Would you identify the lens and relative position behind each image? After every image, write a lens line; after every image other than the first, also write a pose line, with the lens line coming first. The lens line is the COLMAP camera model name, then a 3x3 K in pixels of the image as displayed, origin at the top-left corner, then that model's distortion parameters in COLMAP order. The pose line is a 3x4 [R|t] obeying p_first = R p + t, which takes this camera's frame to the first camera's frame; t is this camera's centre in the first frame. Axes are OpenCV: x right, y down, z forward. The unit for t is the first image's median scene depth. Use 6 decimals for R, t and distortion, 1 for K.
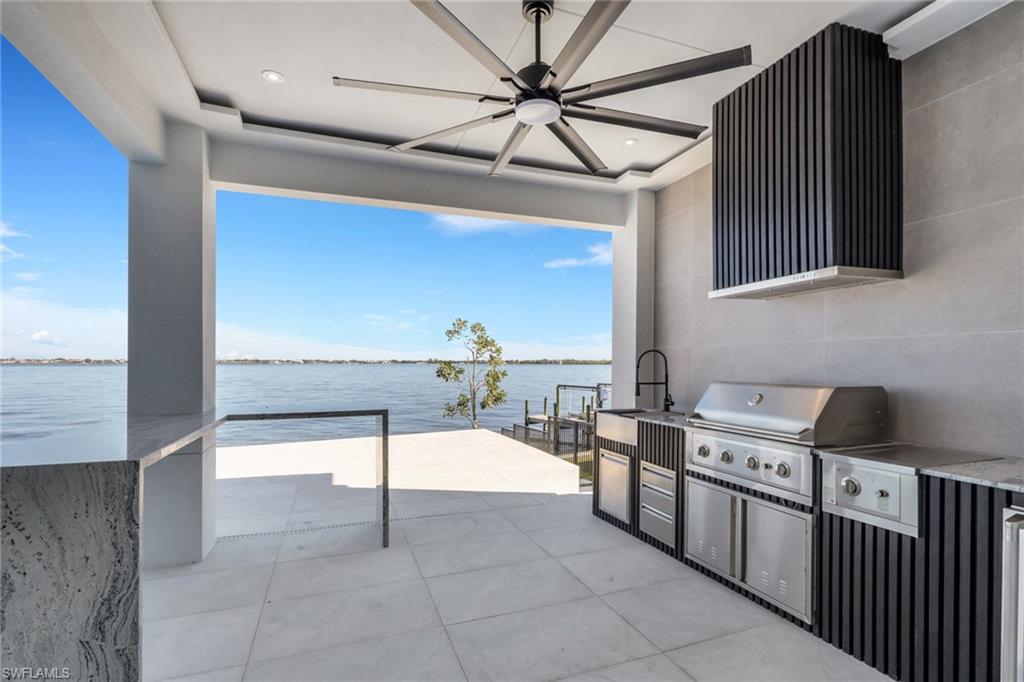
lens RADIAL K [[487.6, 0, 513.0], [0, 487.6, 362.8], [0, 0, 1]] dist [-0.001450, 0.000350]
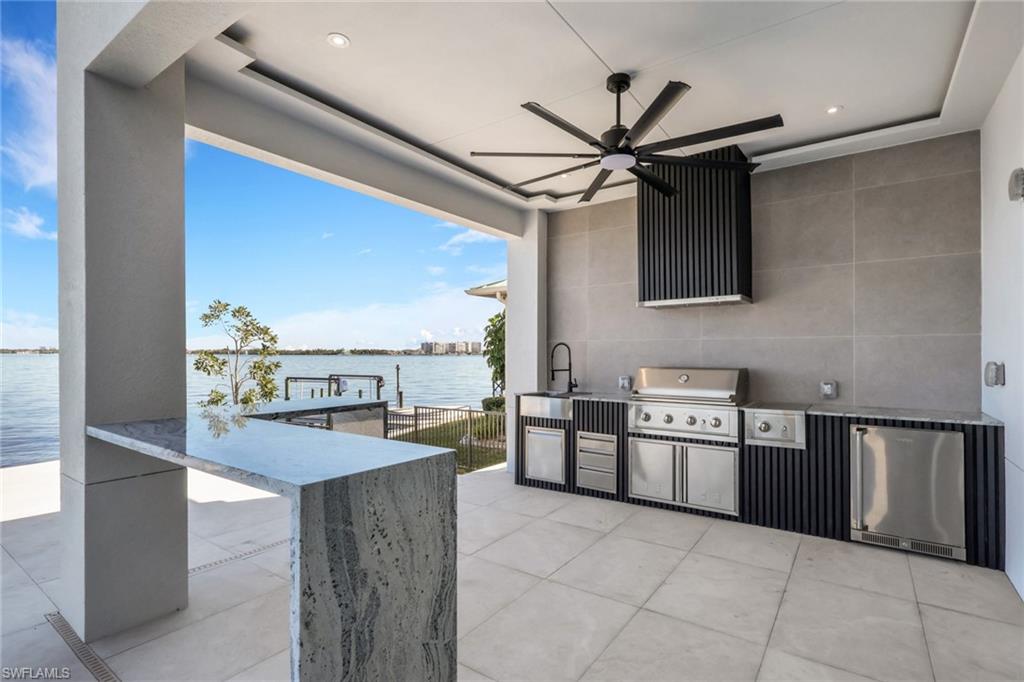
lens RADIAL K [[489.9, 0, 511.8], [0, 489.9, 349.5], [0, 0, 1]] dist [0.001559, 0.000421]
pose [[0.828287, 0.005069, 0.560281, -0.672949], [-0.001094, 0.999972, -0.007430, -0.000825], [-0.560303, 0.005541, 0.828269, 0.052114]]
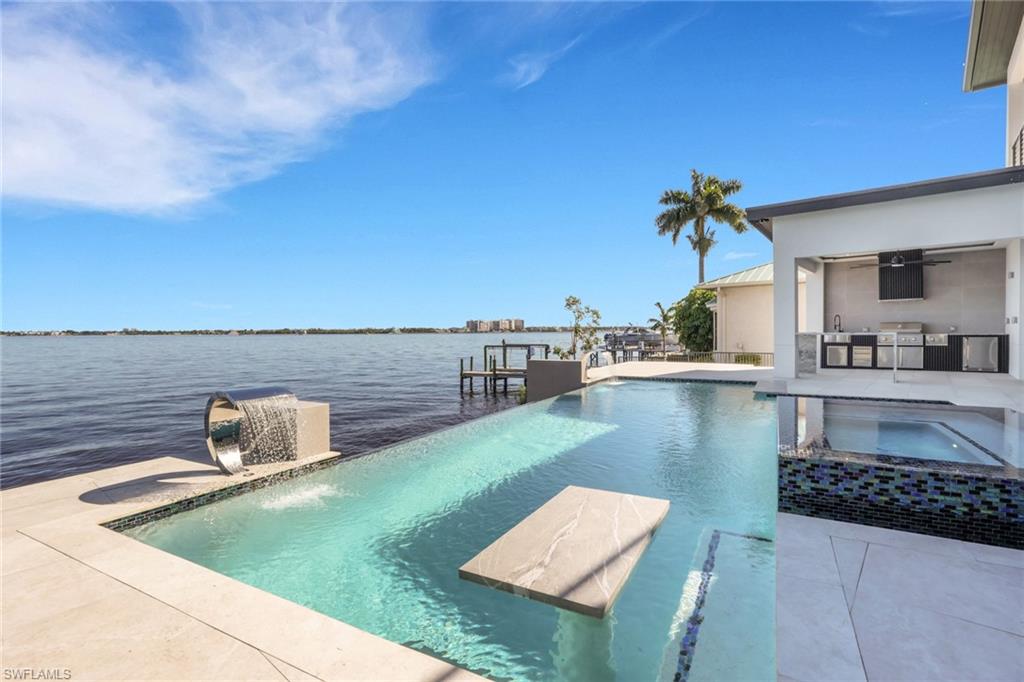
lens RADIAL K [[480.3, 0, 513.2], [0, 480.3, 341.0], [0, 0, 1]] dist [-0.001288, 0.000695]
pose [[0.871926, -0.018516, 0.489287, -4.087289], [0.008984, 0.999722, 0.021821, 0.073422], [-0.489555, -0.014630, 0.871850, -0.937575]]
